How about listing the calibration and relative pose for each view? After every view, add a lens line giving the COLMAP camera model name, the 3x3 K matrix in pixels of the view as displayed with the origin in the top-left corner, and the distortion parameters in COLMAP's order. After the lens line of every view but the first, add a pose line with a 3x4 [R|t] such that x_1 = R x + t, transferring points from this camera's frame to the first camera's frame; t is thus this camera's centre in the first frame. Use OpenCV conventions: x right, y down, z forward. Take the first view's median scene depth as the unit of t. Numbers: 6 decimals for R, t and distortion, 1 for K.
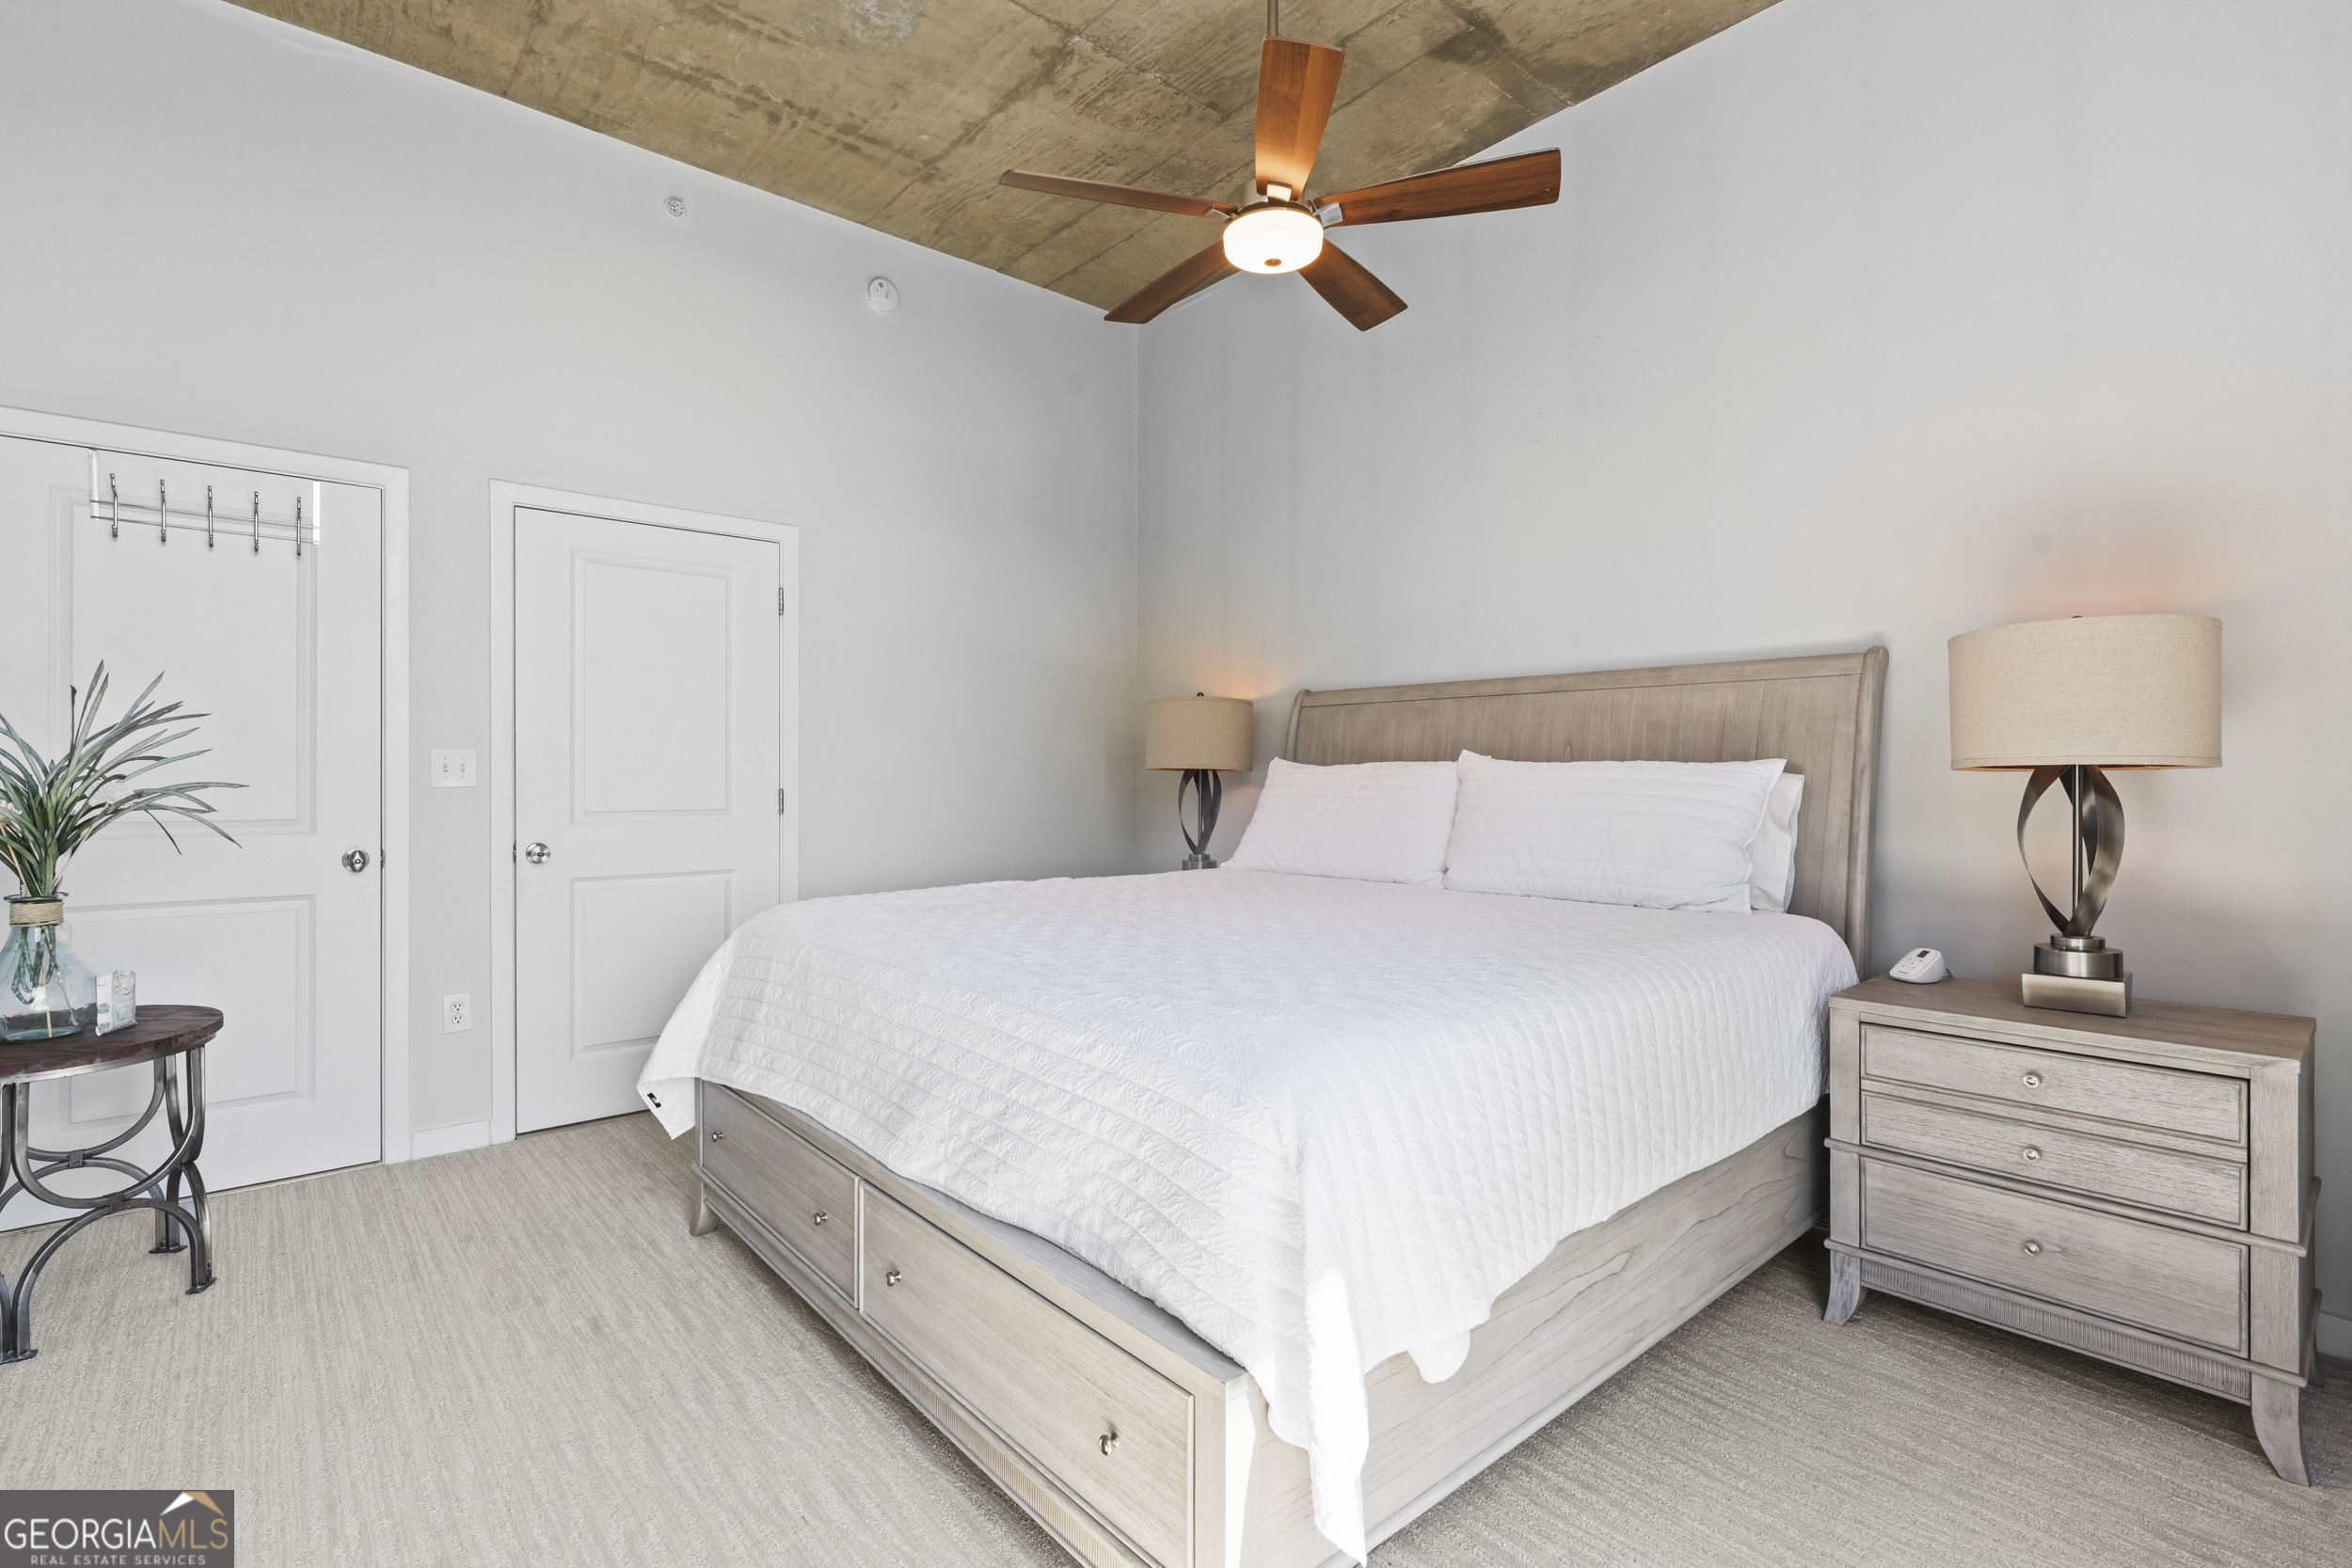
lens RADIAL K [[1083.4, 0, 1174.4], [0, 1083.4, 773.7], [0, 0, 1]] dist [-0.001713, -0.000028]
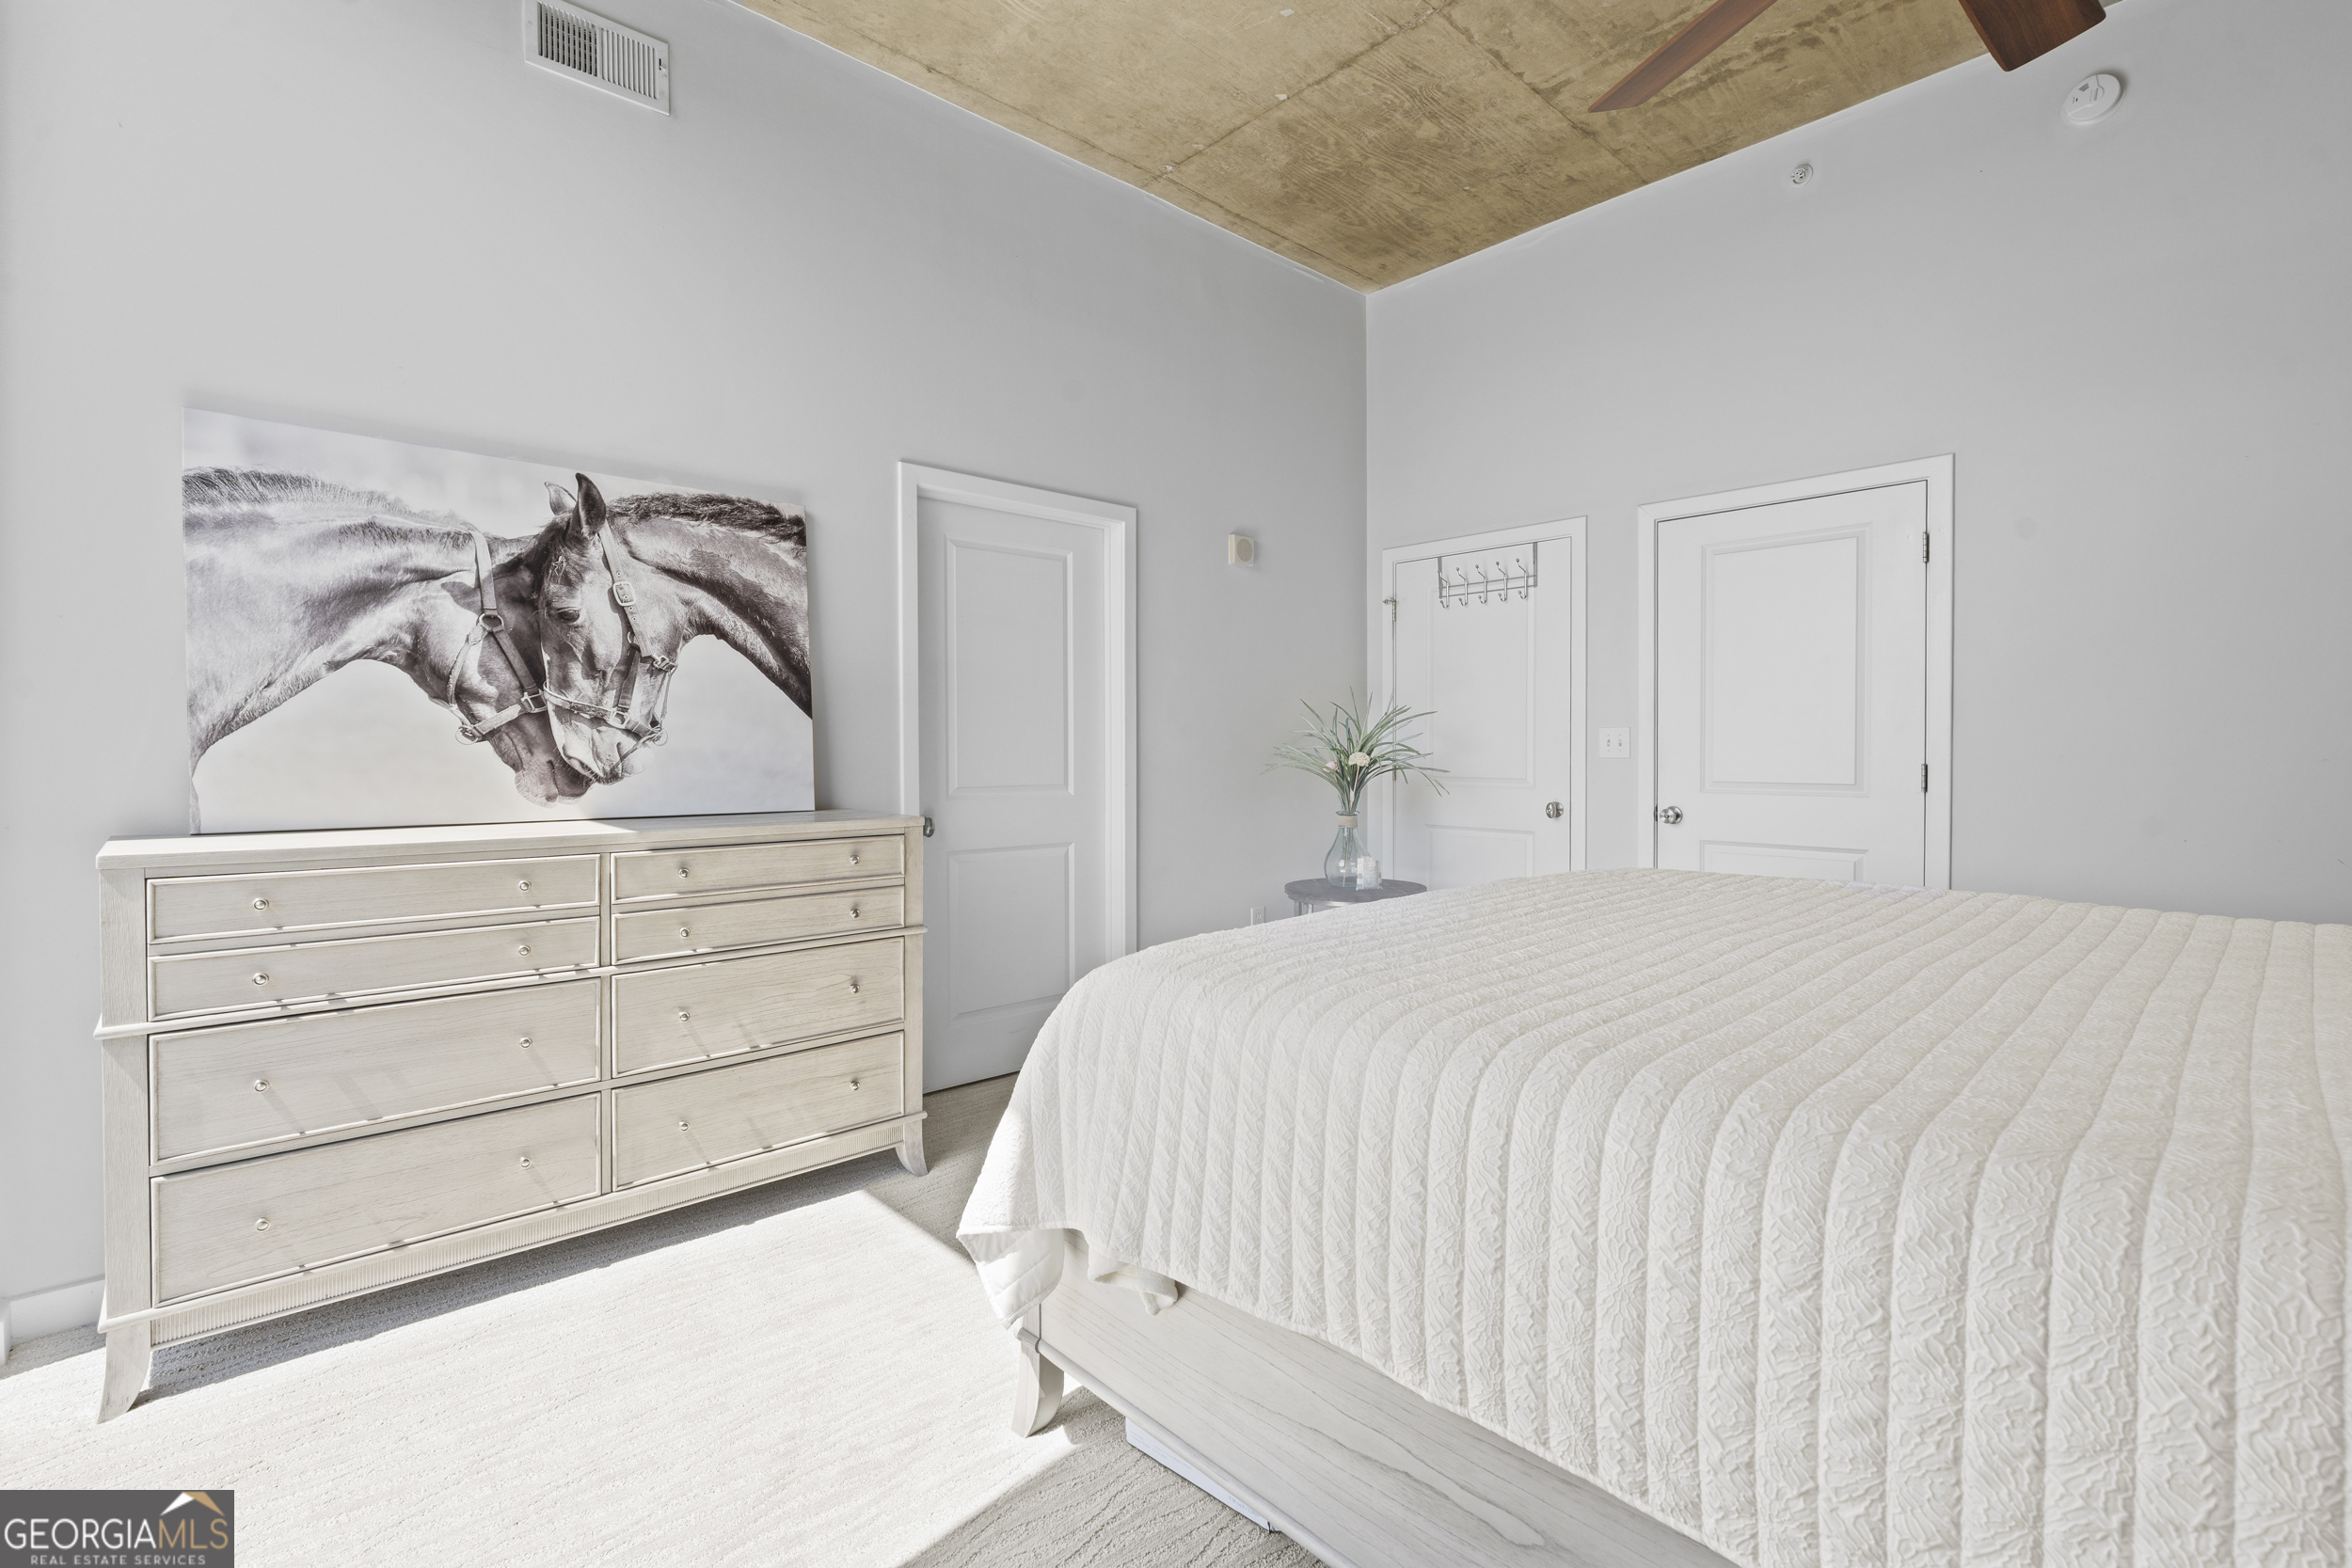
lens RADIAL K [[1079.9, 0, 1167.4], [0, 1079.9, 772.7], [0, 0, 1]] dist [0.000203, 0.001487]
pose [[0.025557, 0.018097, -0.999510, 0.572207], [0.001782, 0.999834, 0.018148, 0.005387], [0.999672, -0.002245, 0.025520, 0.431725]]
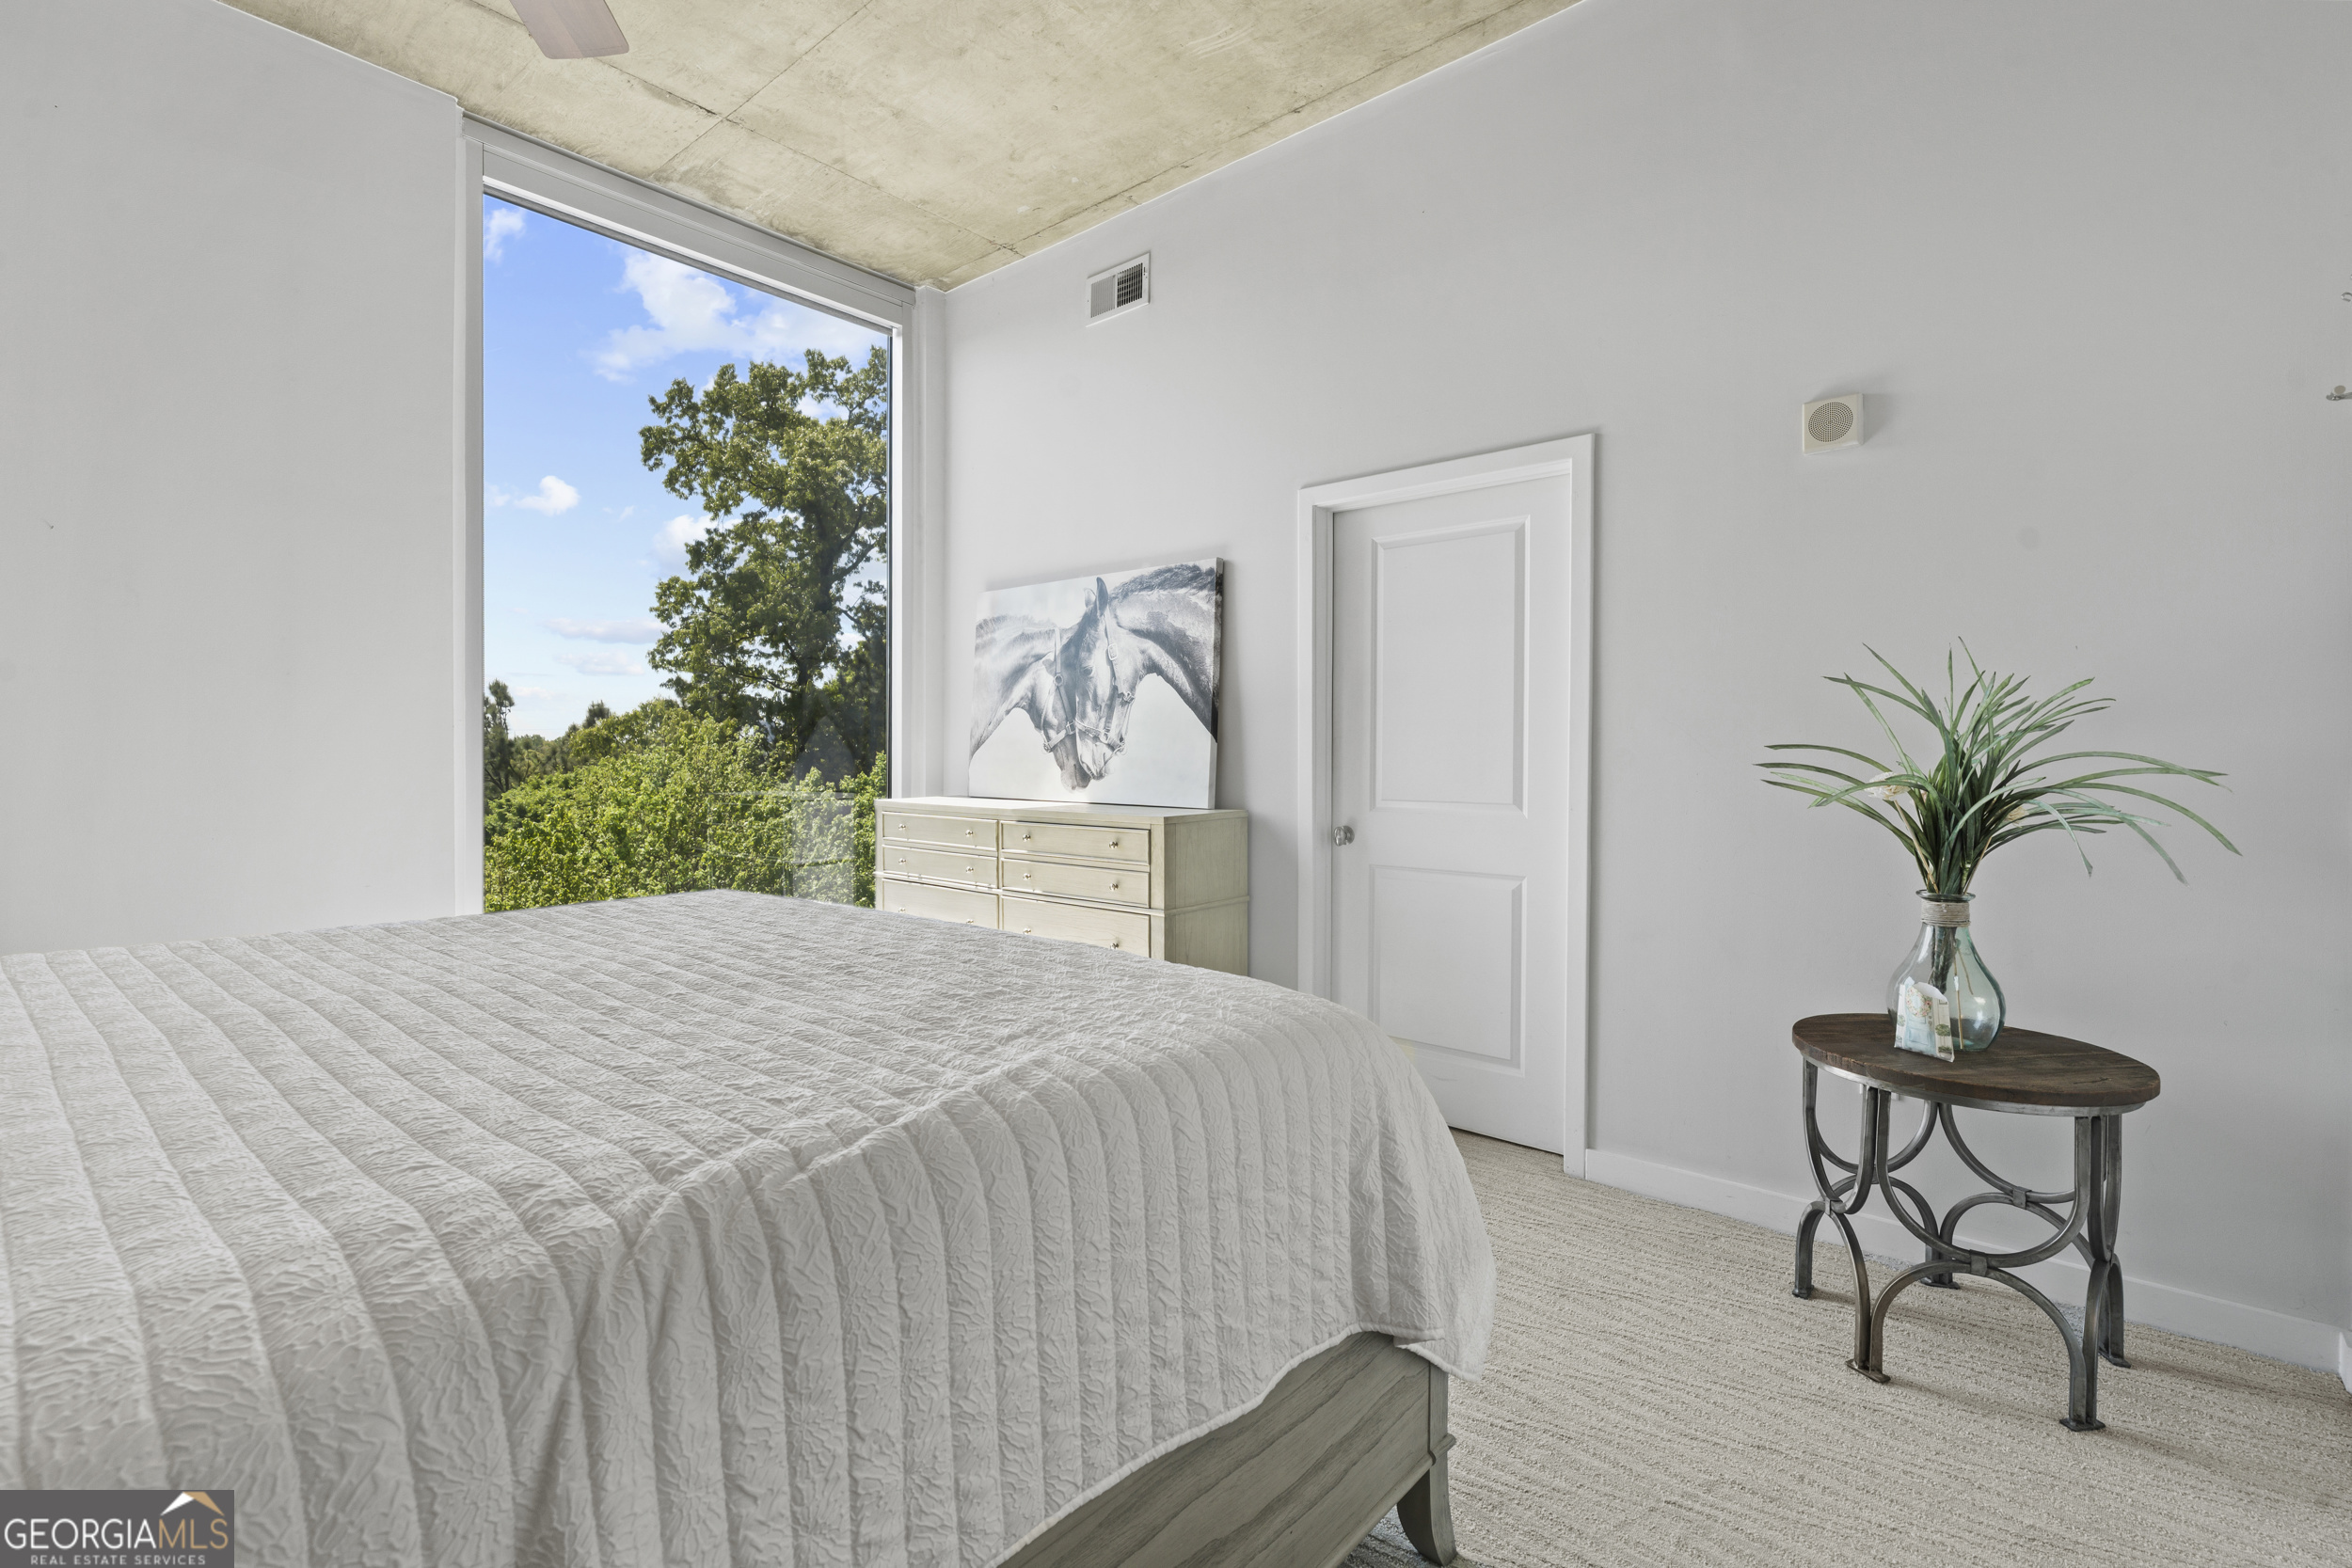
lens RADIAL K [[1079.9, 0, 1167.4], [0, 1079.9, 772.7], [0, 0, 1]] dist [0.000203, 0.001487]
pose [[-0.992059, -0.005701, -0.125642, -0.176794], [-0.008015, 0.999807, 0.017919, -0.003348], [0.125515, 0.018784, -0.991914, 1.257512]]
